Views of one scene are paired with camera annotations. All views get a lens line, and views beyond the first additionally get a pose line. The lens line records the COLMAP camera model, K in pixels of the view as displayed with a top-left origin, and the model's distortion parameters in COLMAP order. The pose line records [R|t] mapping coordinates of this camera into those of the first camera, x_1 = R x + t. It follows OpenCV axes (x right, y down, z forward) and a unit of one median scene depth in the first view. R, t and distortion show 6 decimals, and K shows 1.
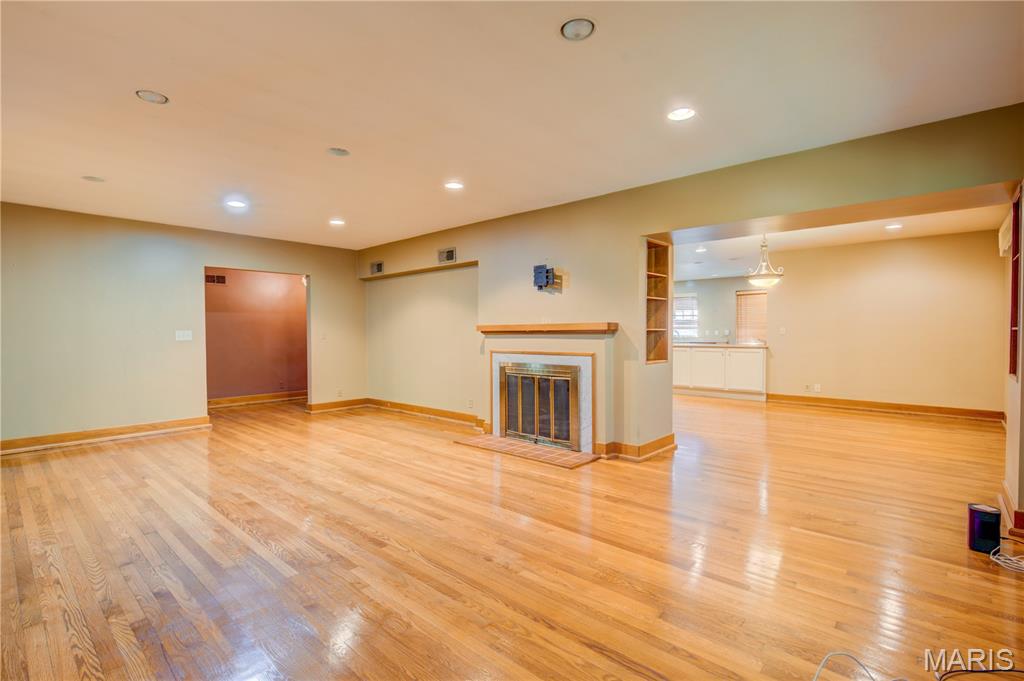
lens RADIAL K [[474.5, 0, 512.0], [0, 474.5, 340.5], [0, 0, 1]] dist [0.000349, 0.000078]
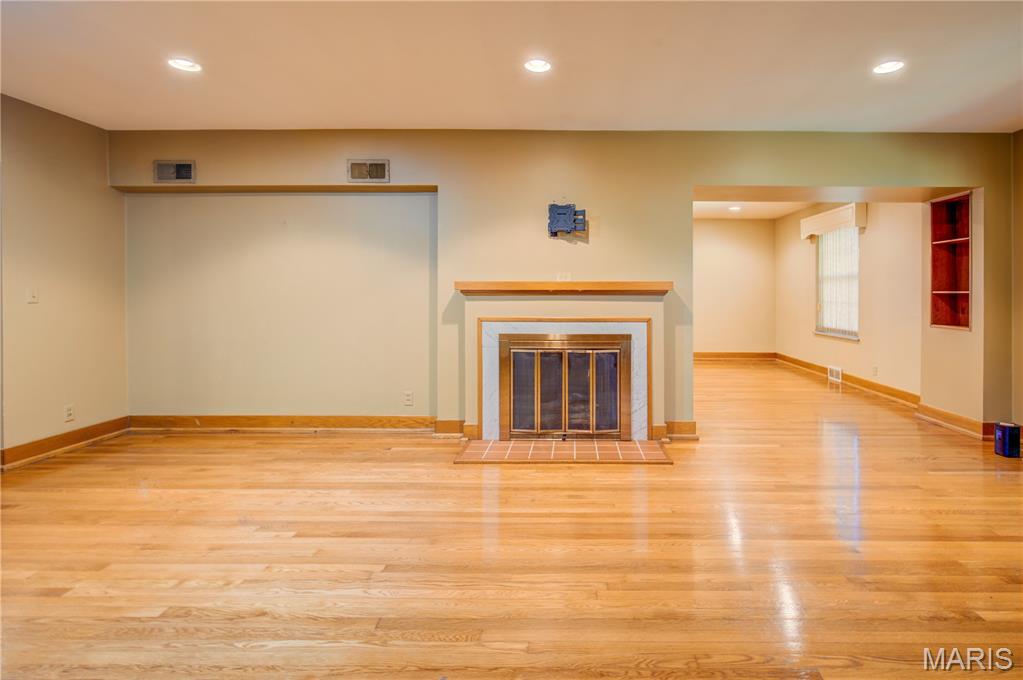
lens RADIAL K [[499.4, 0, 512.9], [0, 499.4, 297.7], [0, 0, 1]] dist [-0.001790, -0.000372]
pose [[0.748663, 0.000282, 0.662951, -0.525935], [0.006703, 0.999946, -0.007995, -0.003237], [-0.662917, 0.010429, 0.748620, 0.454059]]
